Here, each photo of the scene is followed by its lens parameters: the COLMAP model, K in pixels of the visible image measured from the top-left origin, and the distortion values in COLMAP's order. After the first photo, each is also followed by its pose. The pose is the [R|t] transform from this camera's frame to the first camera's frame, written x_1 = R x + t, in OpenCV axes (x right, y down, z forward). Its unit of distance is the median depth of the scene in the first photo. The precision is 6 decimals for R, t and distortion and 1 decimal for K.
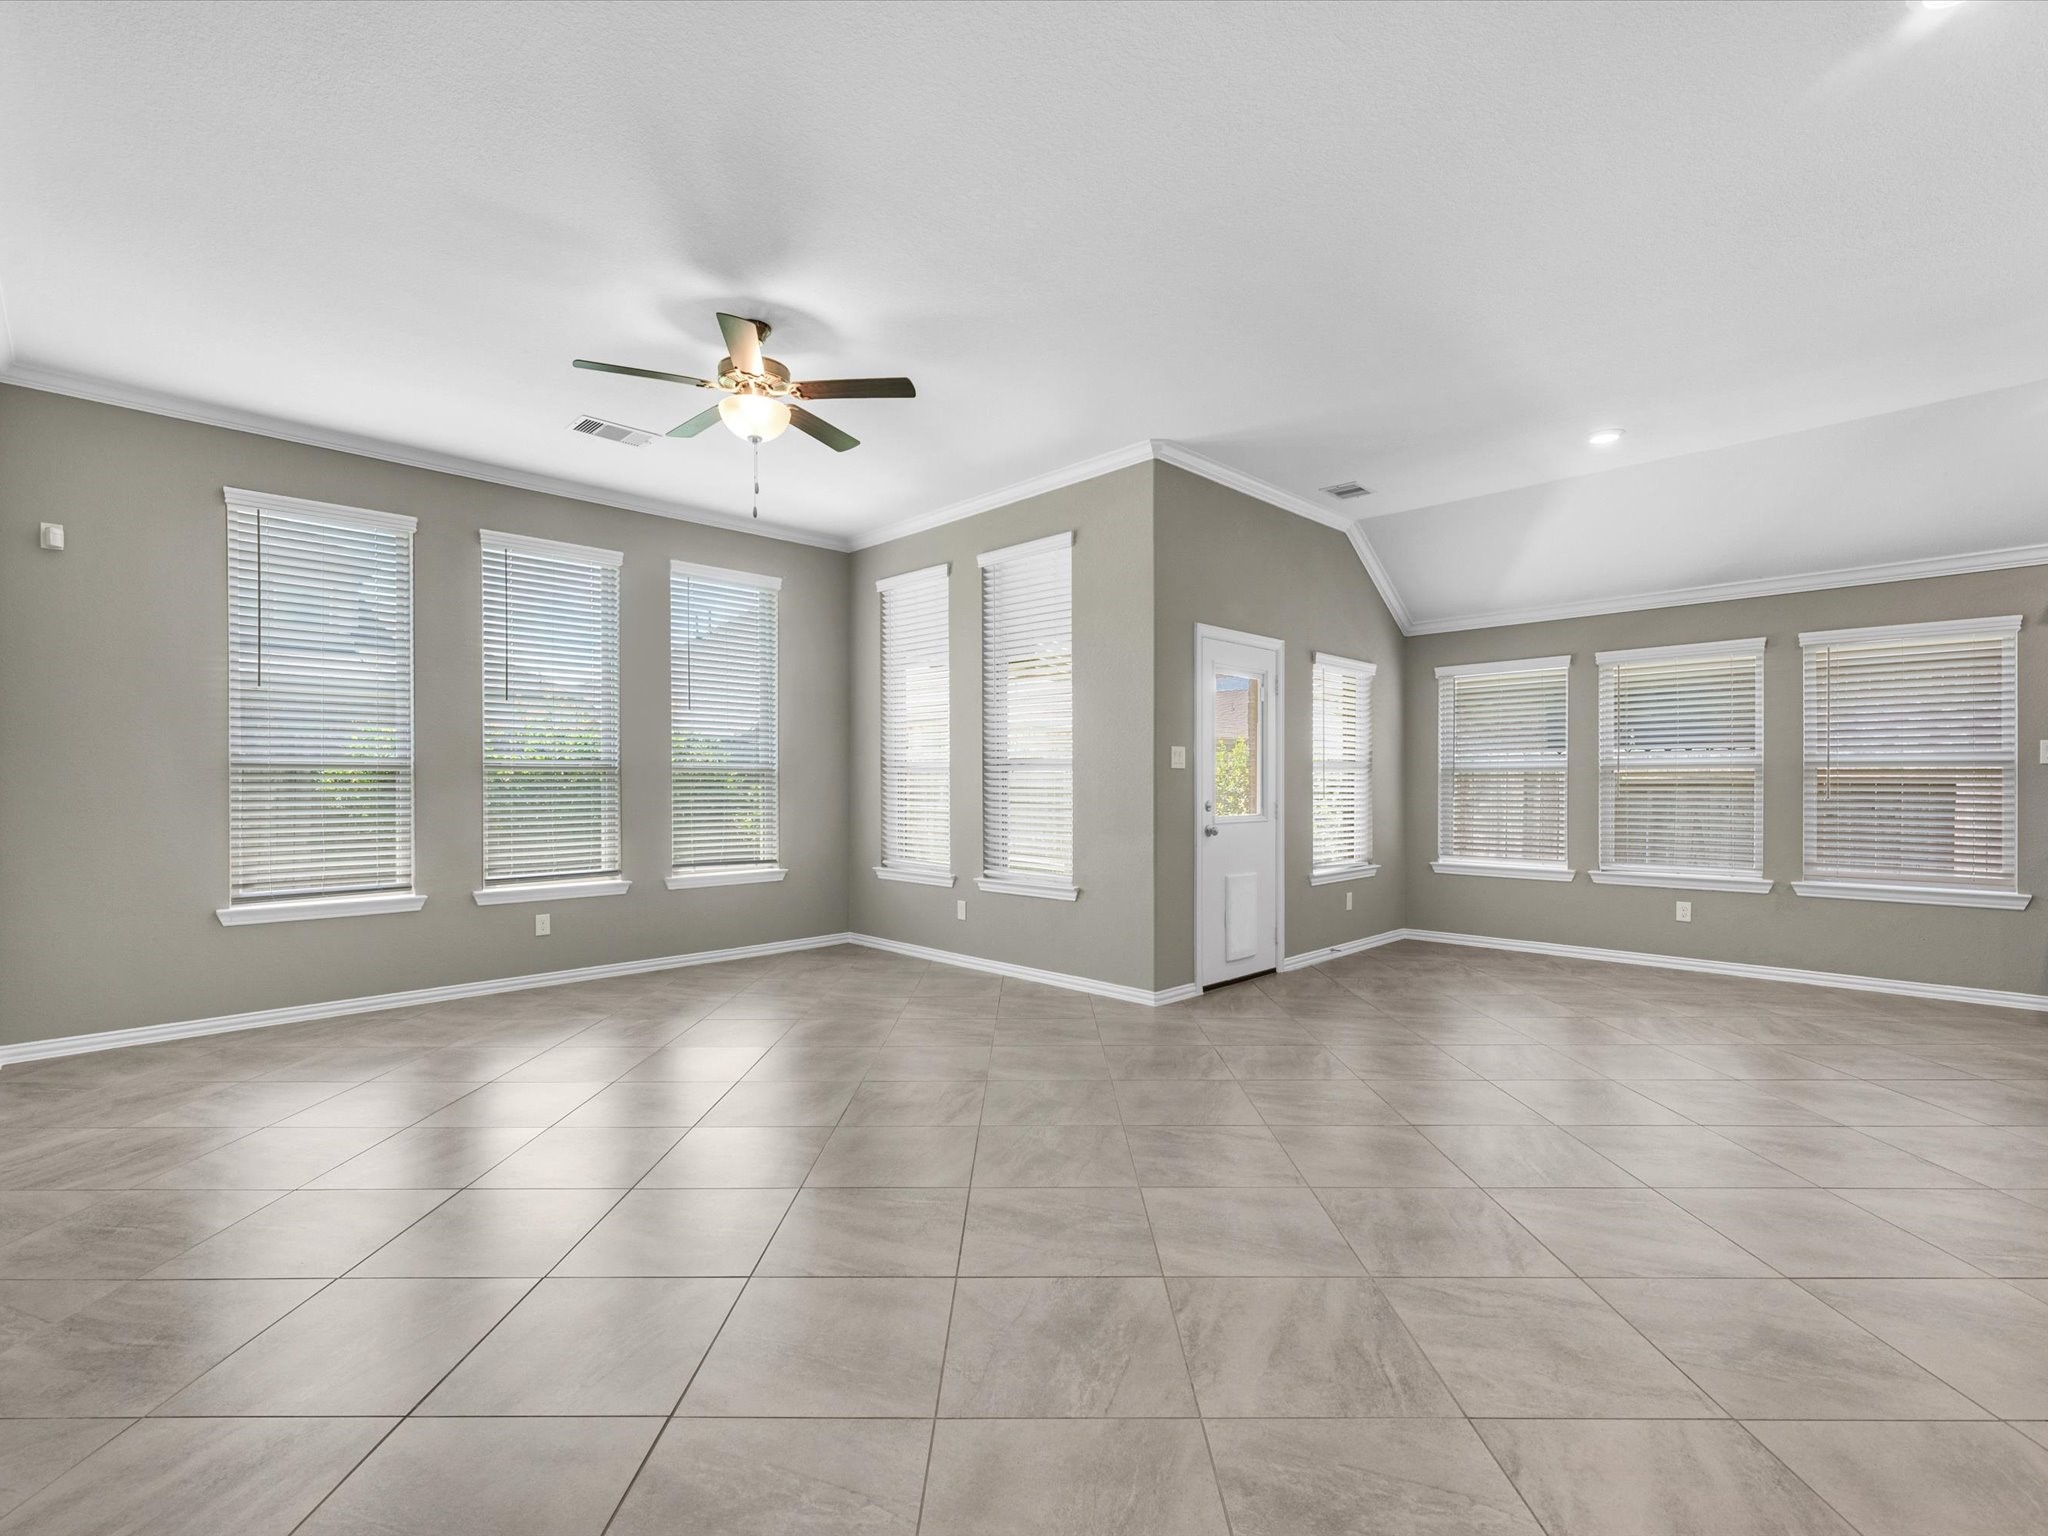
lens RADIAL K [[890.6, 0, 1075.3], [0, 890.6, 786.5], [0, 0, 1]] dist [-0.000388, 0.000432]
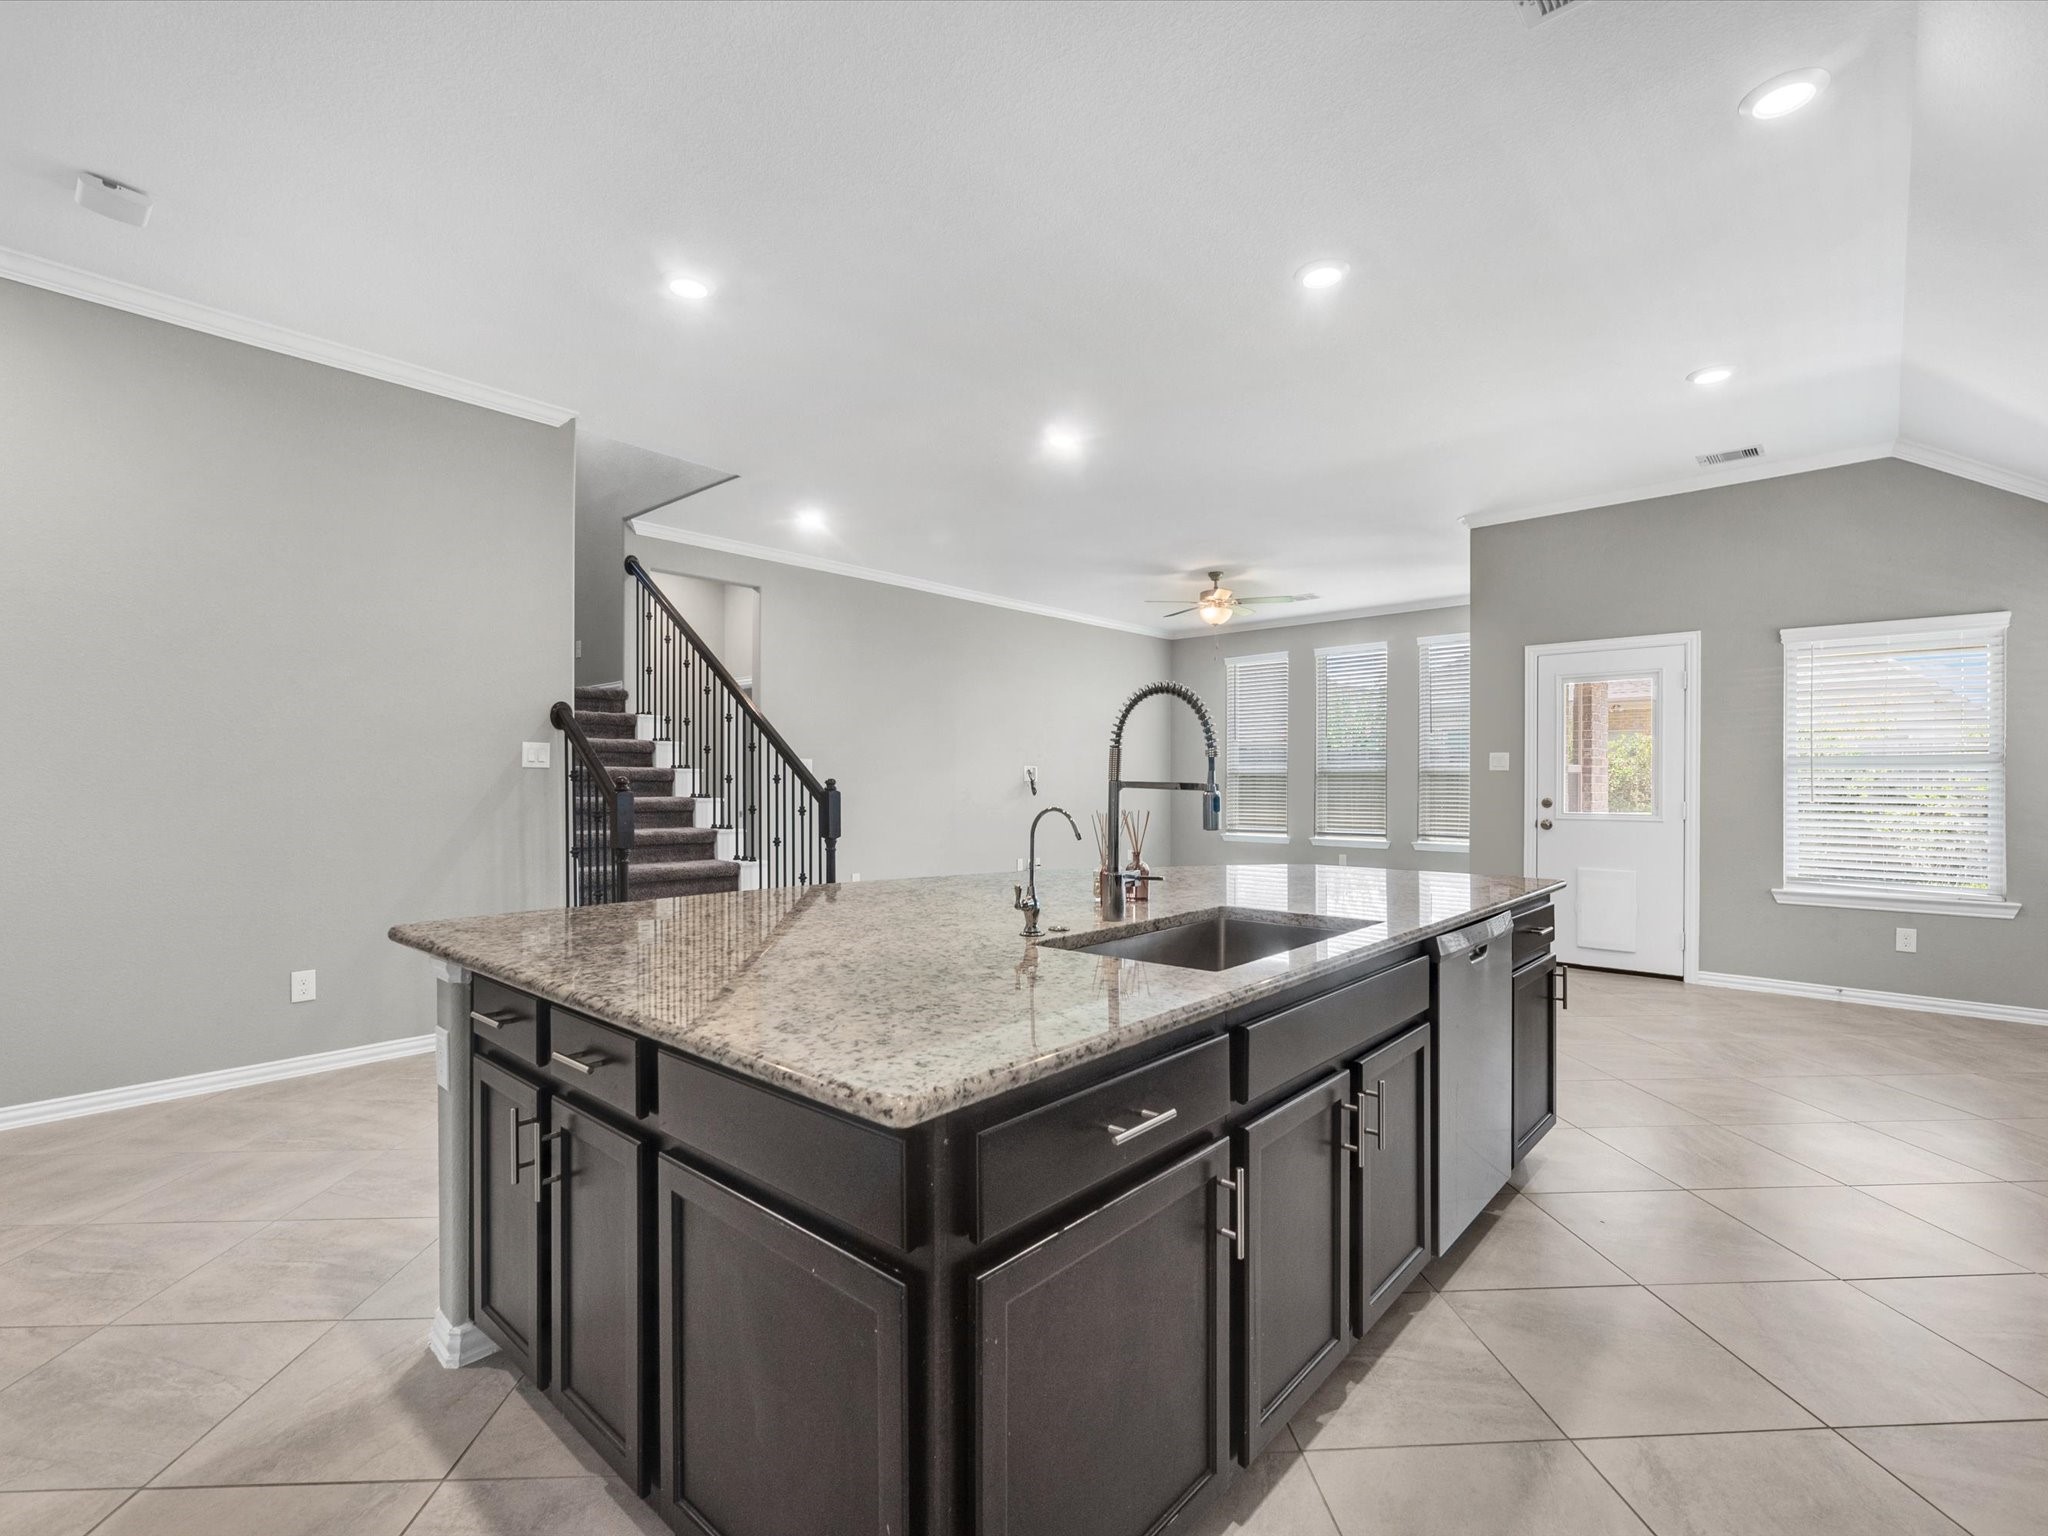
lens RADIAL K [[935.5, 0, 1029.3], [0, 935.5, 789.8], [0, 0, 1]] dist [-0.002700, -0.000122]
pose [[0.051795, 0.010050, -0.998607, 1.155526], [-0.008441, 0.999918, 0.009625, -0.000122], [0.998622, 0.007930, 0.051876, 0.244228]]
